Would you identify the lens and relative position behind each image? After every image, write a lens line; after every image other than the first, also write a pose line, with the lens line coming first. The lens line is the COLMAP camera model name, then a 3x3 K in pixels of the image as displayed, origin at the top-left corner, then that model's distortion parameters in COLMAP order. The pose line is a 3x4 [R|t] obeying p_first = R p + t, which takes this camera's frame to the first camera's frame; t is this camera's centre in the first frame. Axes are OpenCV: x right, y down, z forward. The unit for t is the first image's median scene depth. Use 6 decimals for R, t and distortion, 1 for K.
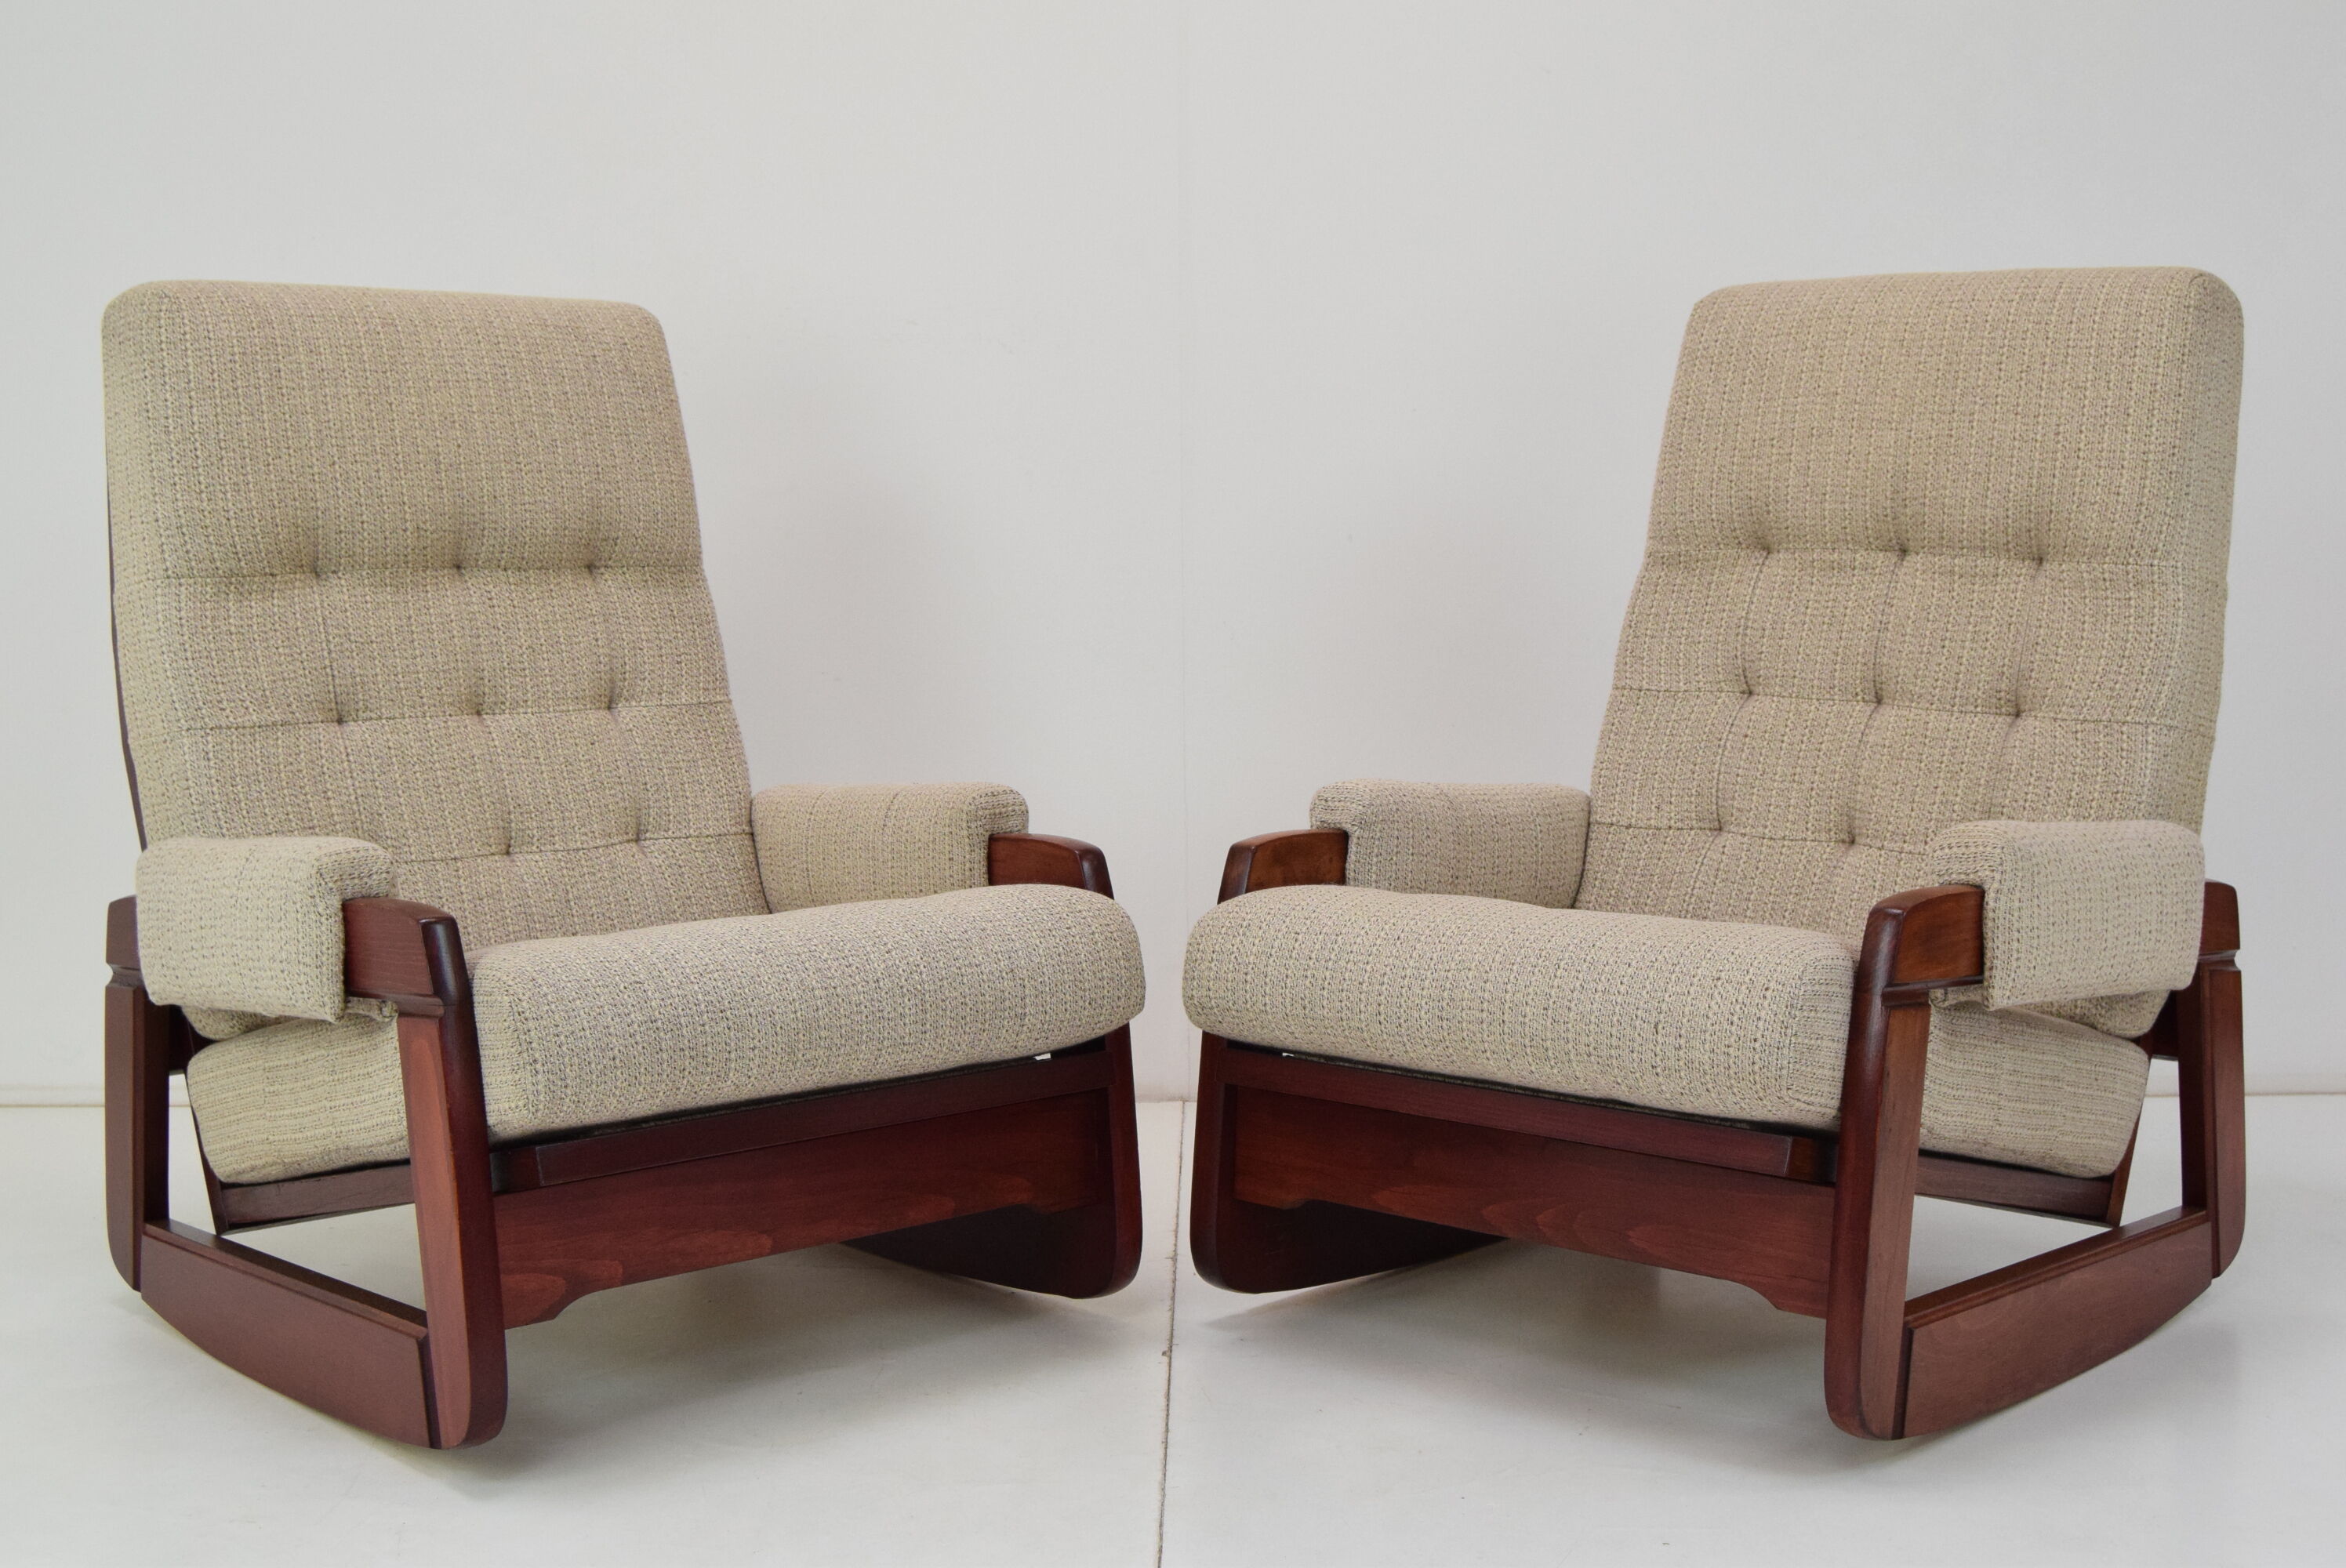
lens RADIAL K [[2858.9, 0, 1173.0], [0, 2858.9, 784.0], [0, 0, 1]] dist [-0.049087, 0.020366]
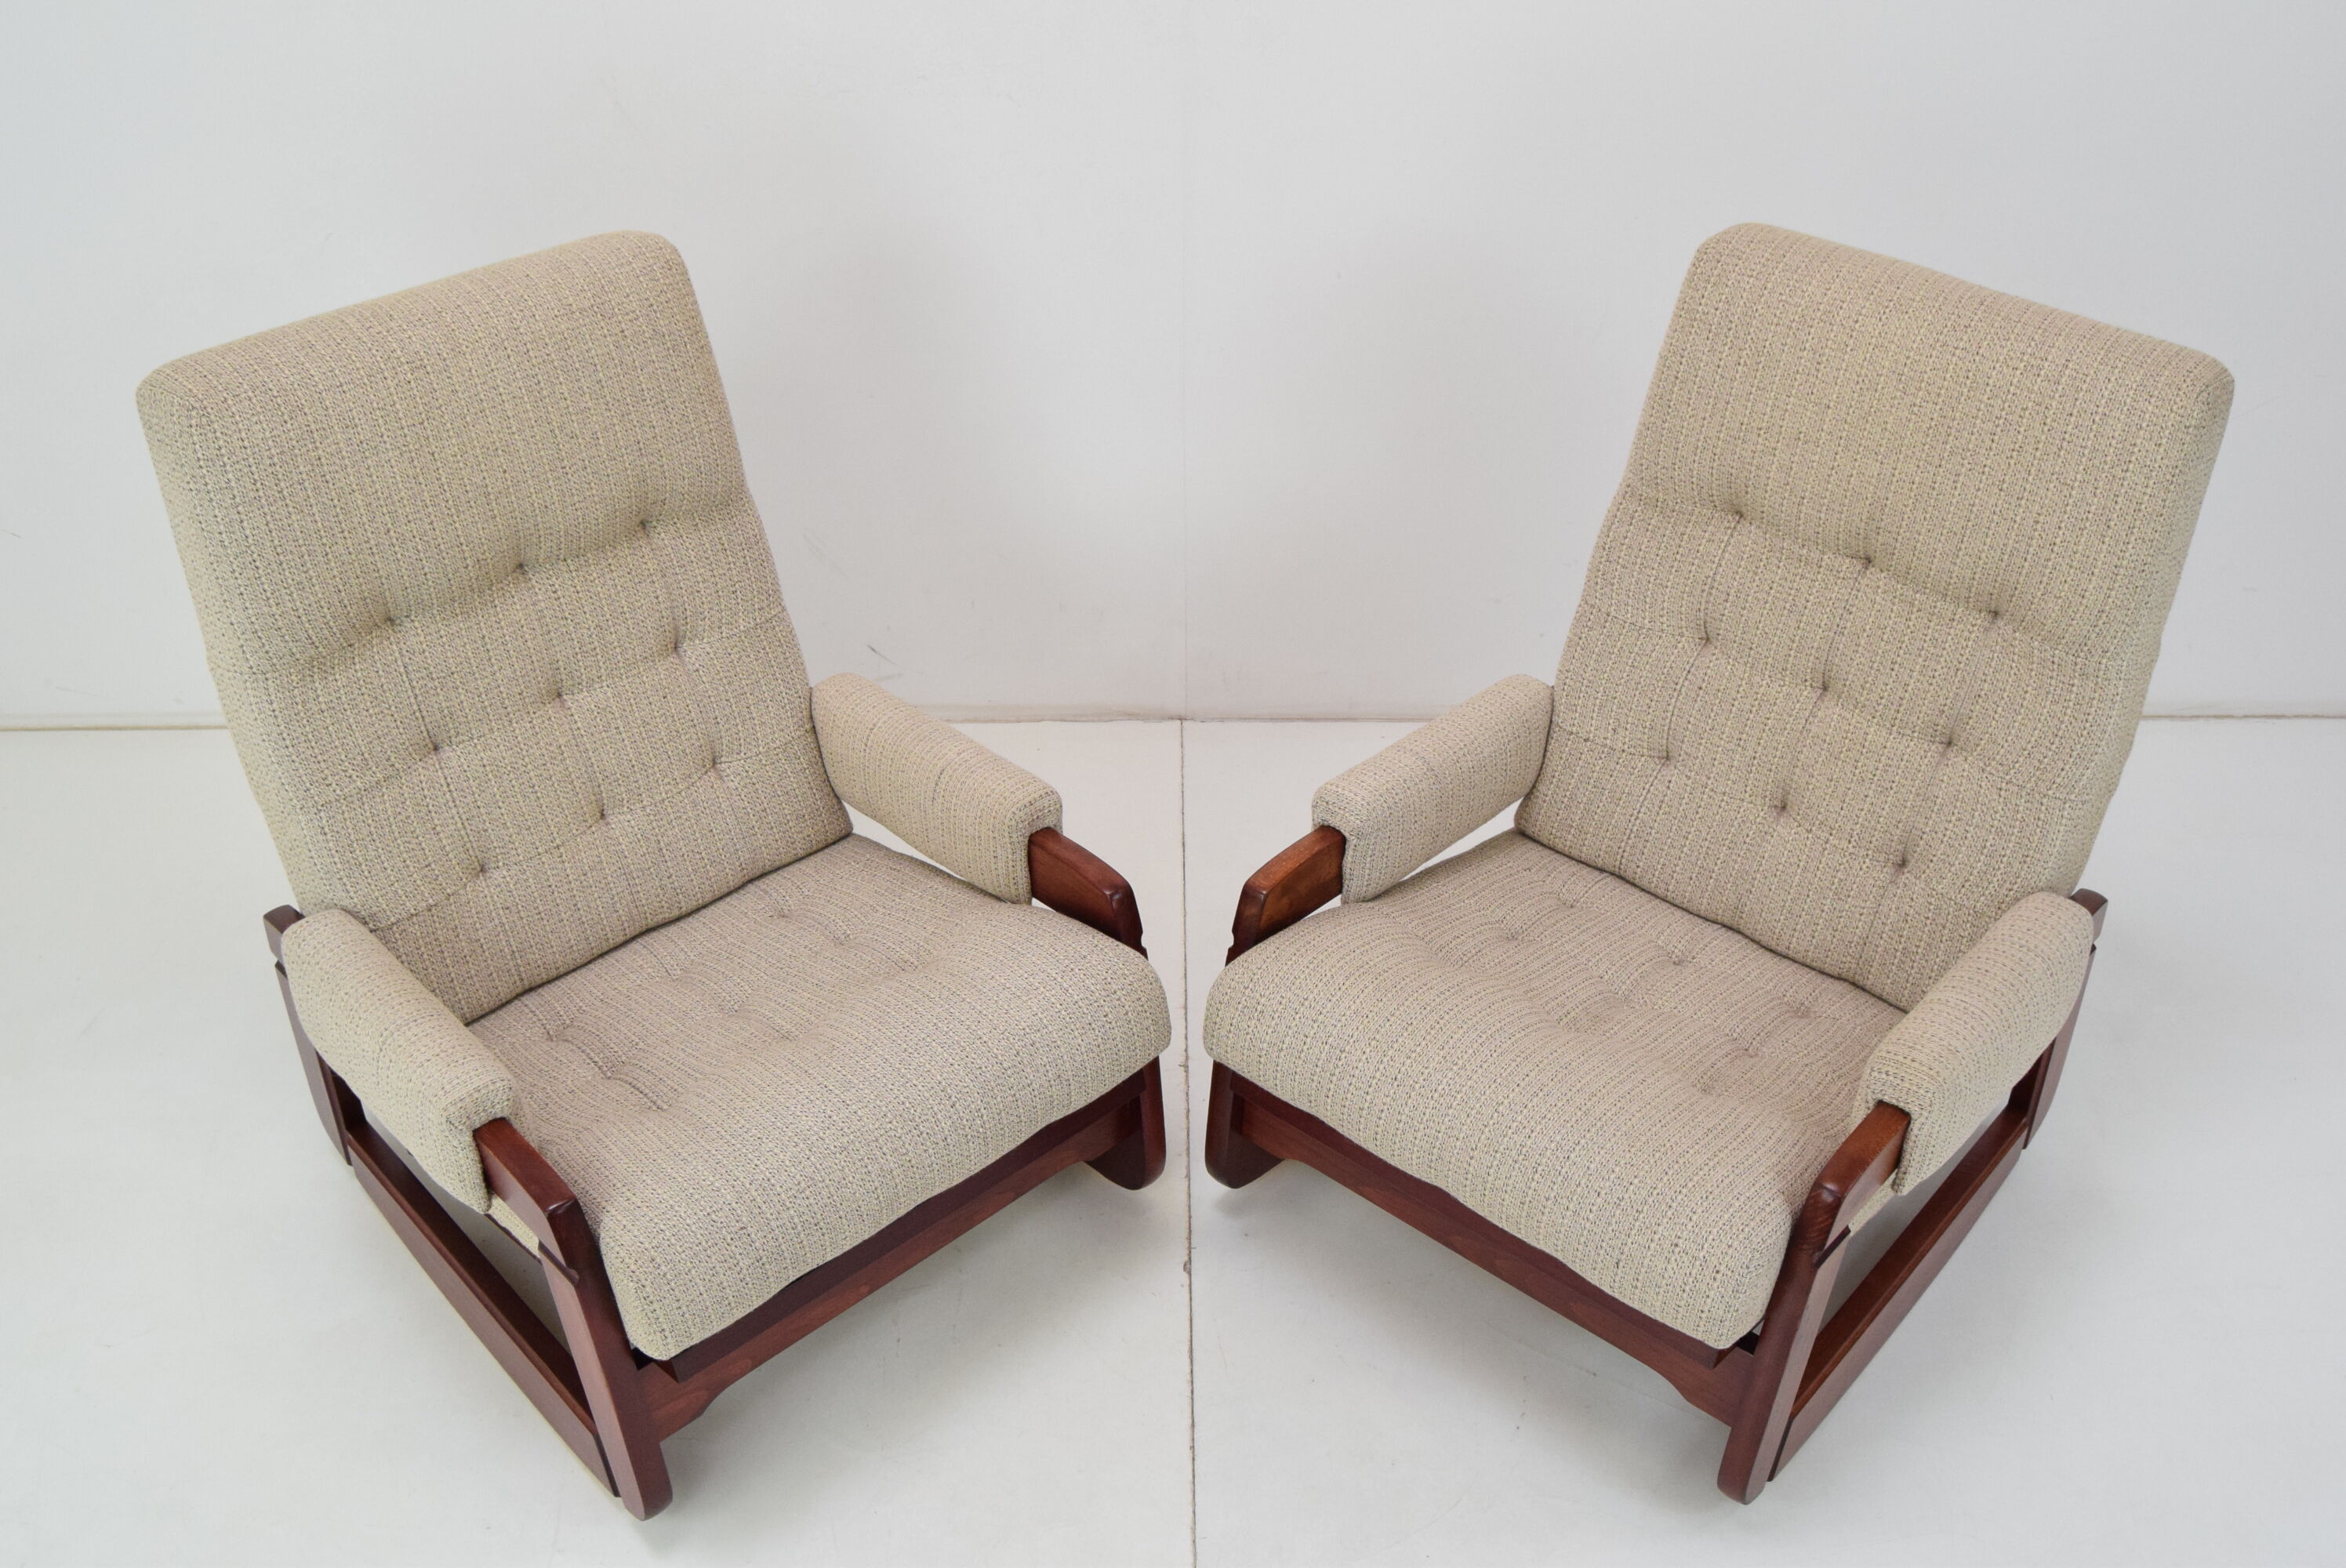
lens RADIAL K [[2116.5, 0, 1168.9], [0, 2116.5, 789.3], [0, 0, 1]] dist [-0.069279, 0.015038]
pose [[0.999826, -0.007414, 0.017098, -0.023176], [-0.002090, 0.867056, 0.498206, -0.418539], [-0.018518, -0.498155, 0.866890, 0.285684]]
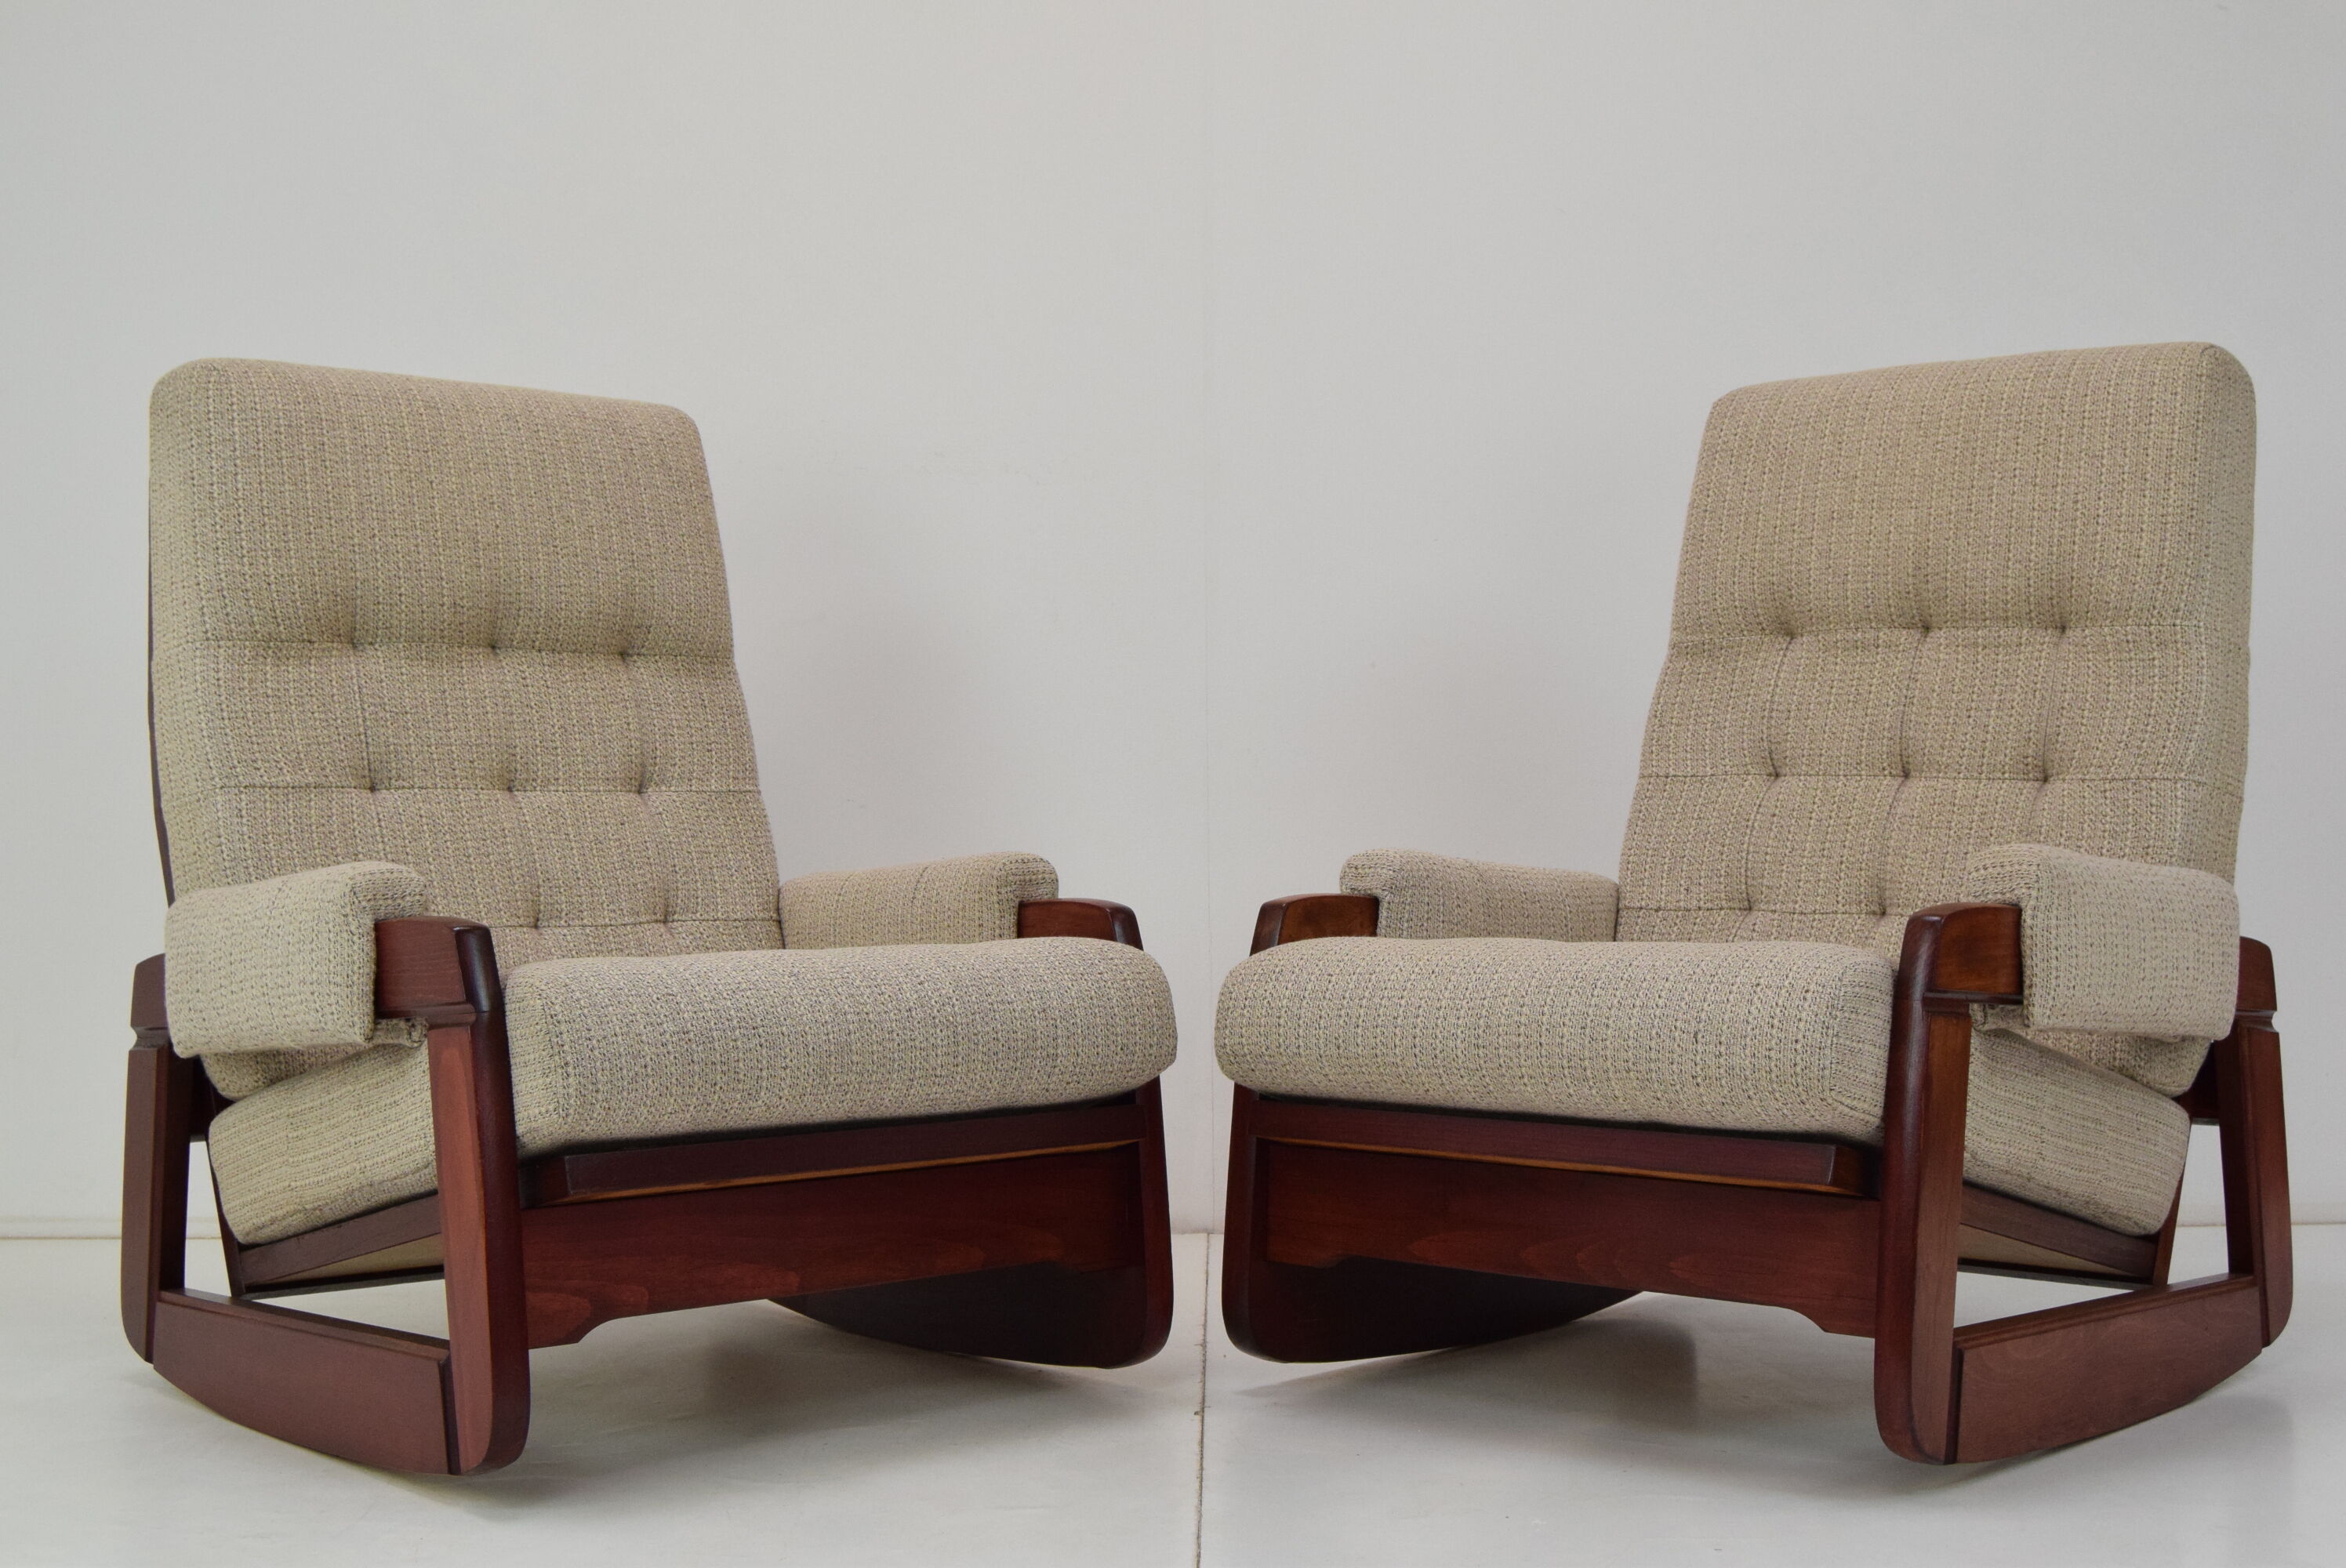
lens RADIAL K [[2858.9, 0, 1173.0], [0, 2858.9, 784.0], [0, 0, 1]] dist [-0.049087, 0.020366]
pose [[0.999997, -0.000221, -0.002305, -0.008323], [-0.000029, 0.994164, -0.107882, 0.085456], [0.002315, 0.107882, 0.994161, 0.002835]]
